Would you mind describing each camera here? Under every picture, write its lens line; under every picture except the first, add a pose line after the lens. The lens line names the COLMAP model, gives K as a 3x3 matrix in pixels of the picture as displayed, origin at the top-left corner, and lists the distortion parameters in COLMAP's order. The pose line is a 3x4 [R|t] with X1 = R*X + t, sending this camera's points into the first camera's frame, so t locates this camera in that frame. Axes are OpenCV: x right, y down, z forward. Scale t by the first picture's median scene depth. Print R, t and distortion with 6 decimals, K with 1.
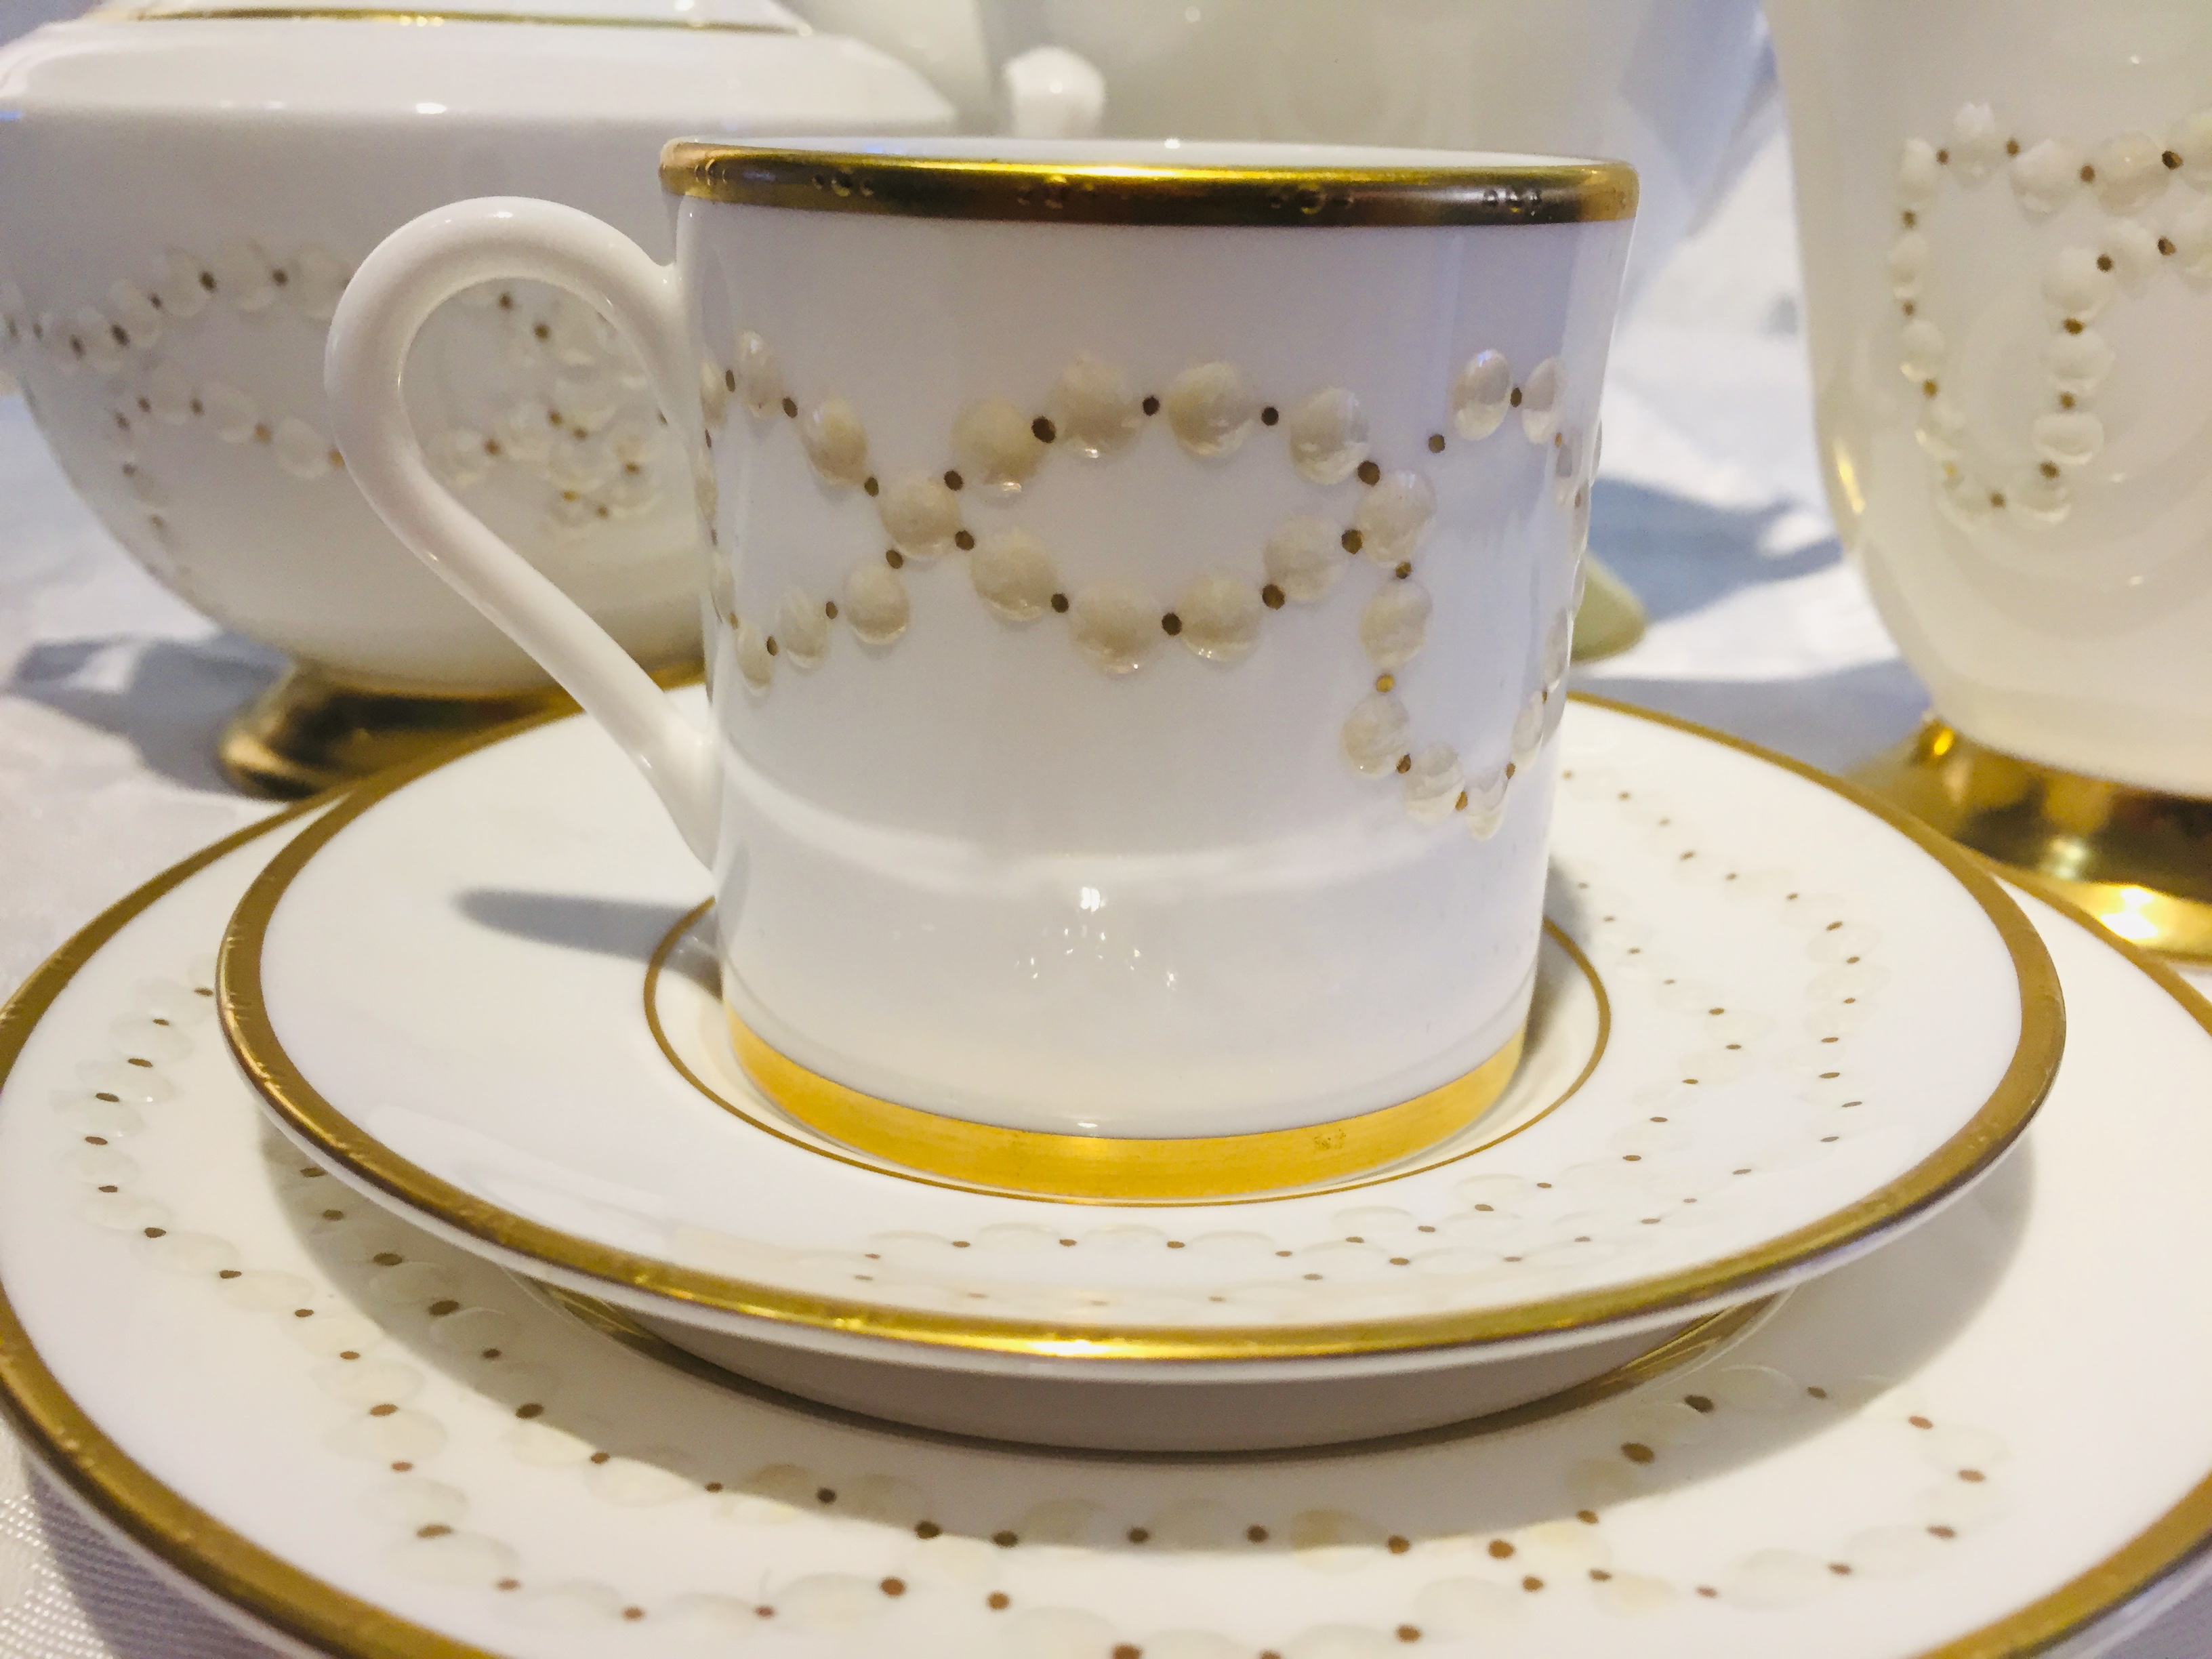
lens RADIAL K [[1888.0, 0, 1096.0], [0, 1888.0, 840.2], [0, 0, 1]] dist [0.048237, -0.010967]
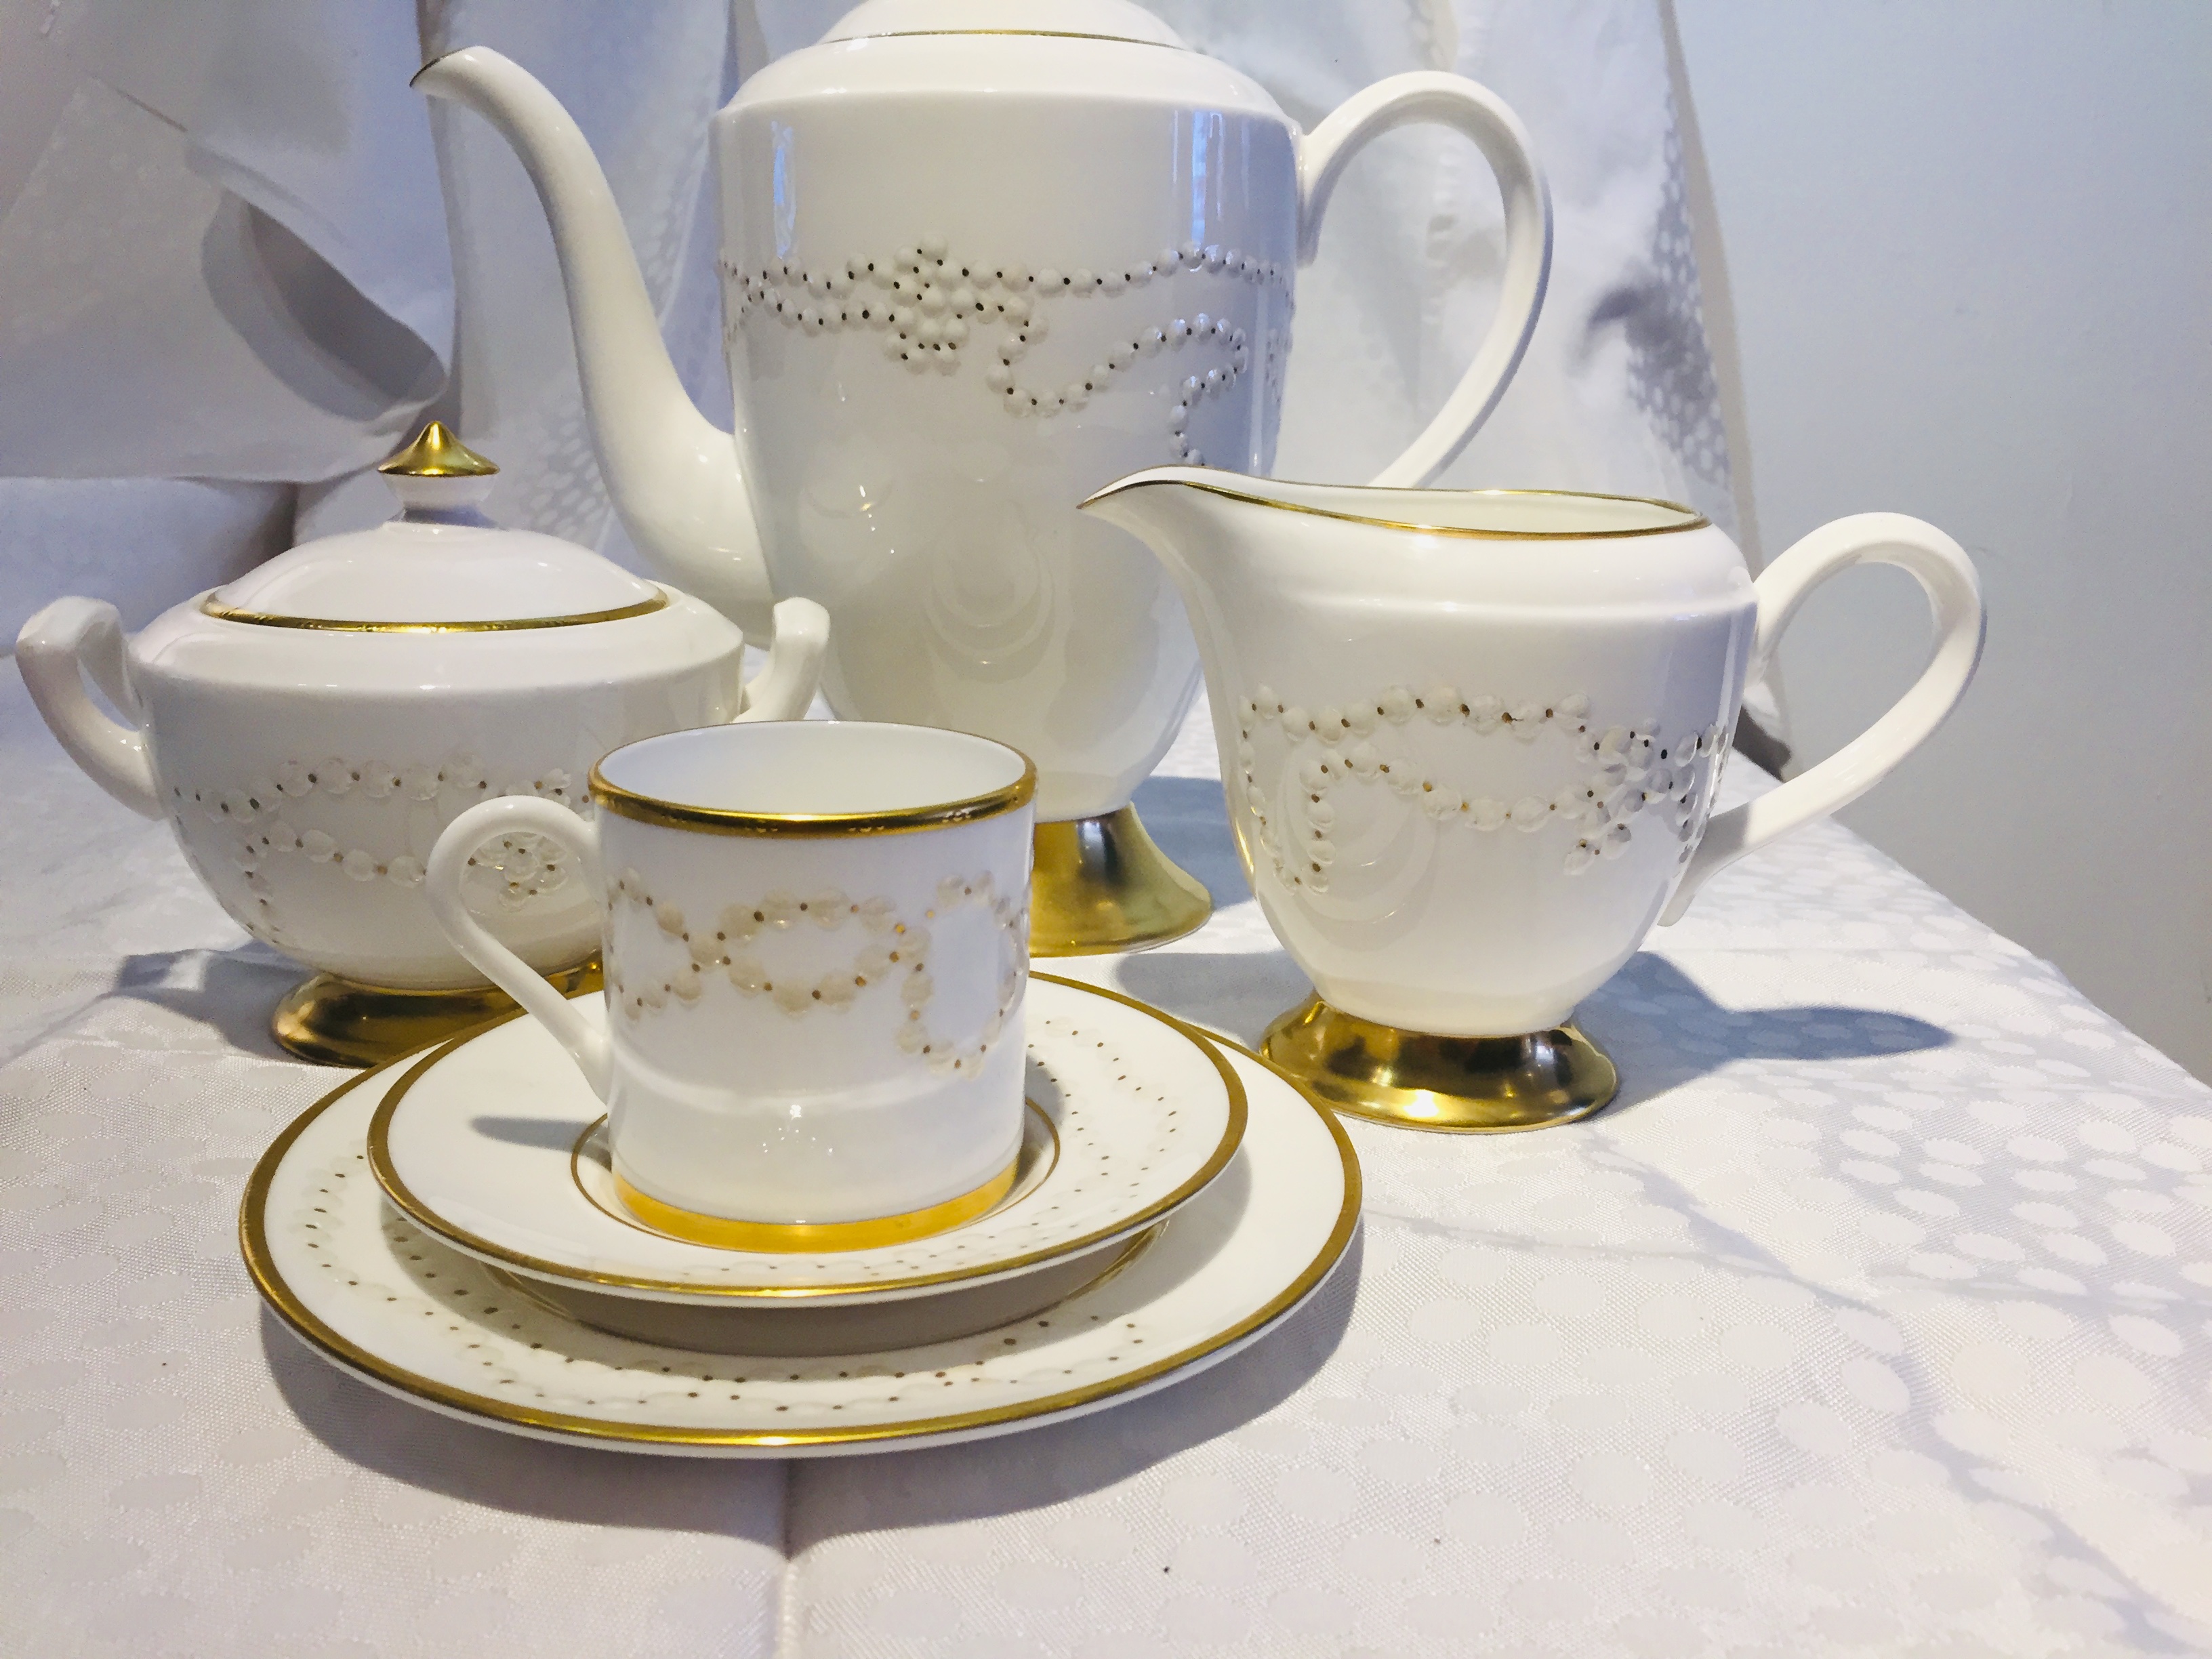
lens RADIAL K [[1888.0, 0, 1106.0], [0, 1888.0, 834.4], [0, 0, 1]] dist [0.048237, -0.010967]
pose [[0.995757, -0.017269, 0.090382, 0.153732], [0.026201, 0.994783, -0.098589, -0.059012], [-0.088208, 0.100539, 0.991015, -1.113455]]
